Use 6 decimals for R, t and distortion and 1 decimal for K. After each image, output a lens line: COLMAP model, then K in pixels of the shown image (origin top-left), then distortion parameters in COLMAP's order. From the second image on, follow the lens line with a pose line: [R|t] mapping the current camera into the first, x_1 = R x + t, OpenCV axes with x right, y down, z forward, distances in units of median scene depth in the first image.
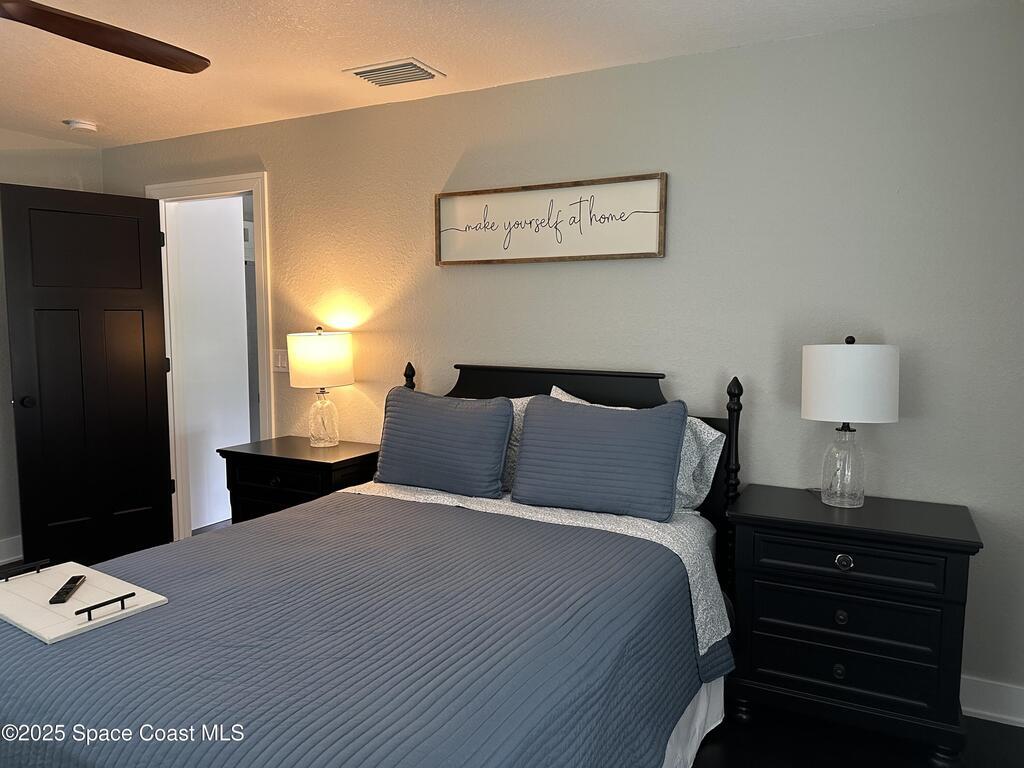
lens RADIAL K [[721.4, 0, 511.4], [0, 721.4, 378.9], [0, 0, 1]] dist [0.009150, -0.001528]
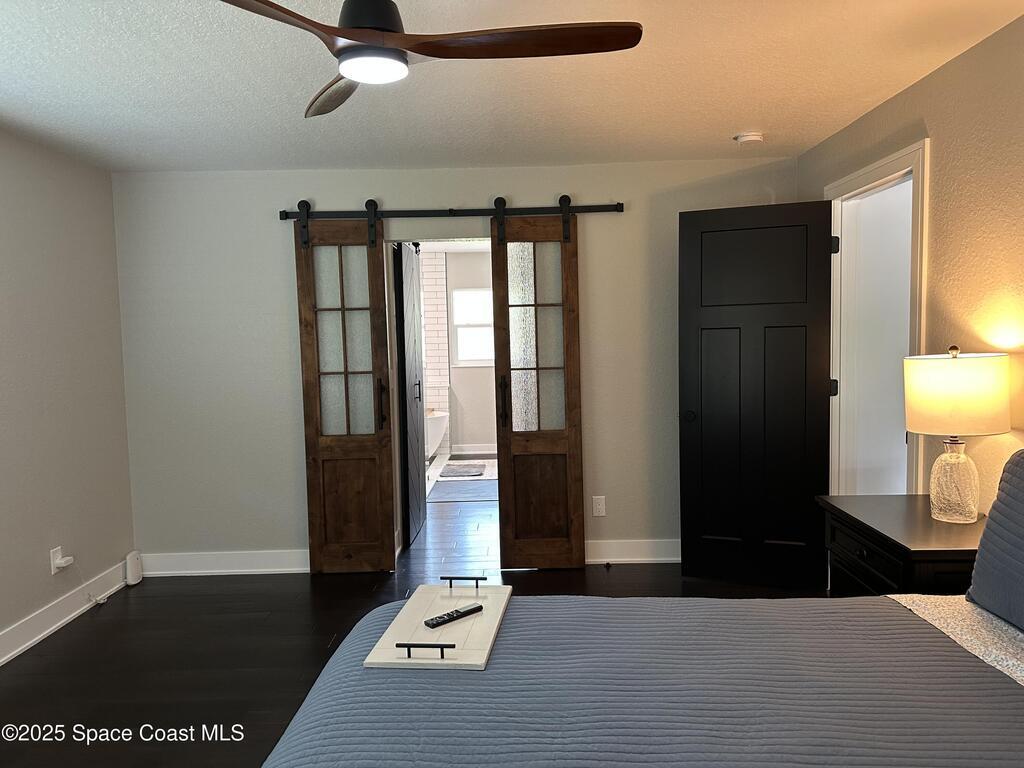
lens RADIAL K [[721.4, 0, 511.4], [0, 721.4, 378.9], [0, 0, 1]] dist [0.009150, -0.001528]
pose [[0.465068, 0.045833, -0.884088, 0.135480], [-0.058067, 0.998088, 0.021198, -0.028390], [0.883369, 0.041477, 0.466840, 0.278875]]
